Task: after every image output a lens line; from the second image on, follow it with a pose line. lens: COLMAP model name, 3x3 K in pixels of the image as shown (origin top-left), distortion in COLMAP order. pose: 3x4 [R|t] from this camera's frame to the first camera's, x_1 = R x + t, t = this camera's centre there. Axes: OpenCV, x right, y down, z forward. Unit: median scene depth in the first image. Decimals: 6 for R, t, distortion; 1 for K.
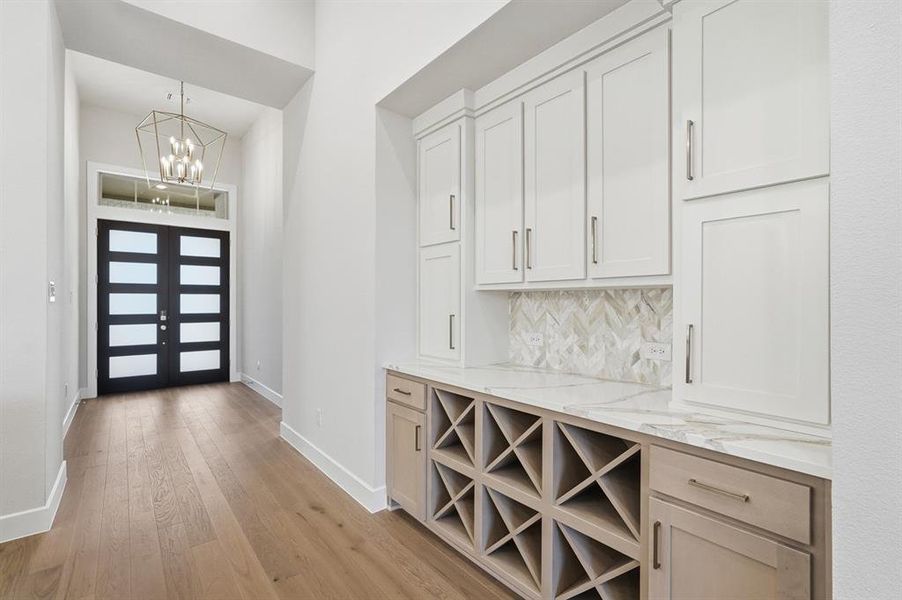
lens RADIAL K [[412.6, 0, 452.5], [0, 412.6, 300.1], [0, 0, 1]] dist [-0.010035, 0.002061]
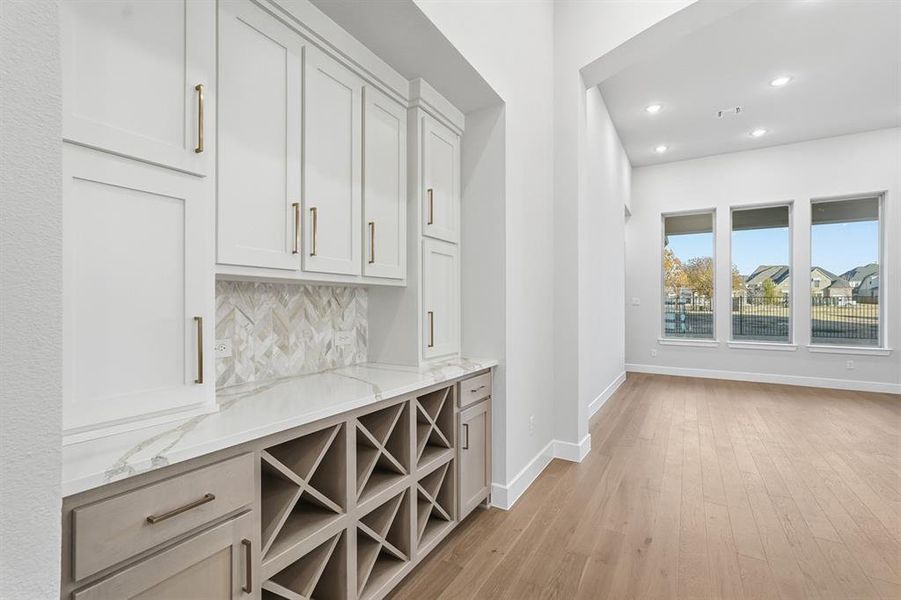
lens RADIAL K [[412.2, 0, 448.7], [0, 412.2, 299.2], [0, 0, 1]] dist [-0.010035, 0.002061]
pose [[-0.346444, 0.007699, 0.938039, -0.627826], [-0.008242, 0.999903, -0.011250, 0.016514], [-0.938035, -0.011629, -0.346347, 0.937661]]
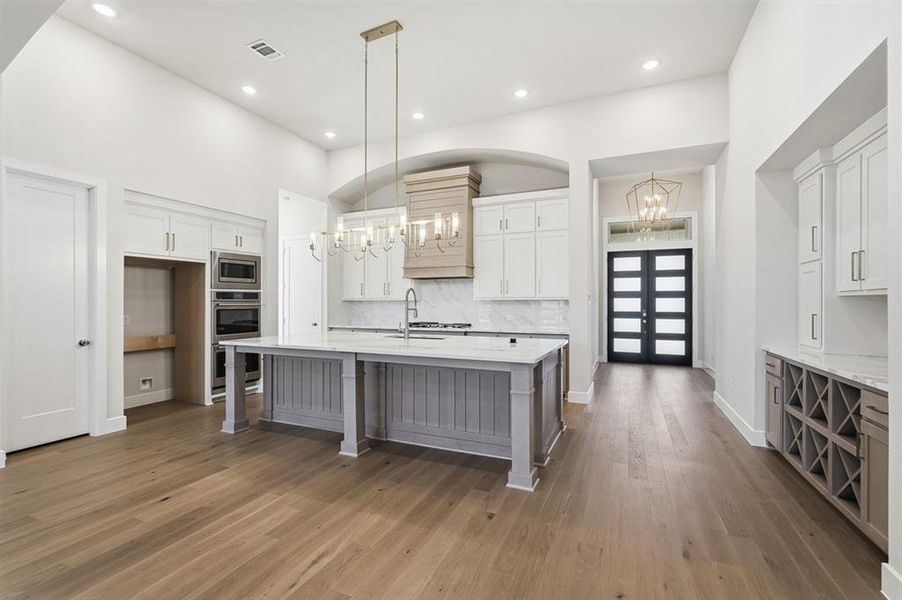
lens RADIAL K [[412.6, 0, 448.3], [0, 412.6, 299.0], [0, 0, 1]] dist [-0.010035, 0.002061]
pose [[0.462923, -0.004227, -0.886389, 0.538791], [-0.001772, 0.999982, -0.005694, -0.004315], [0.886397, 0.004207, 0.462907, -0.586983]]
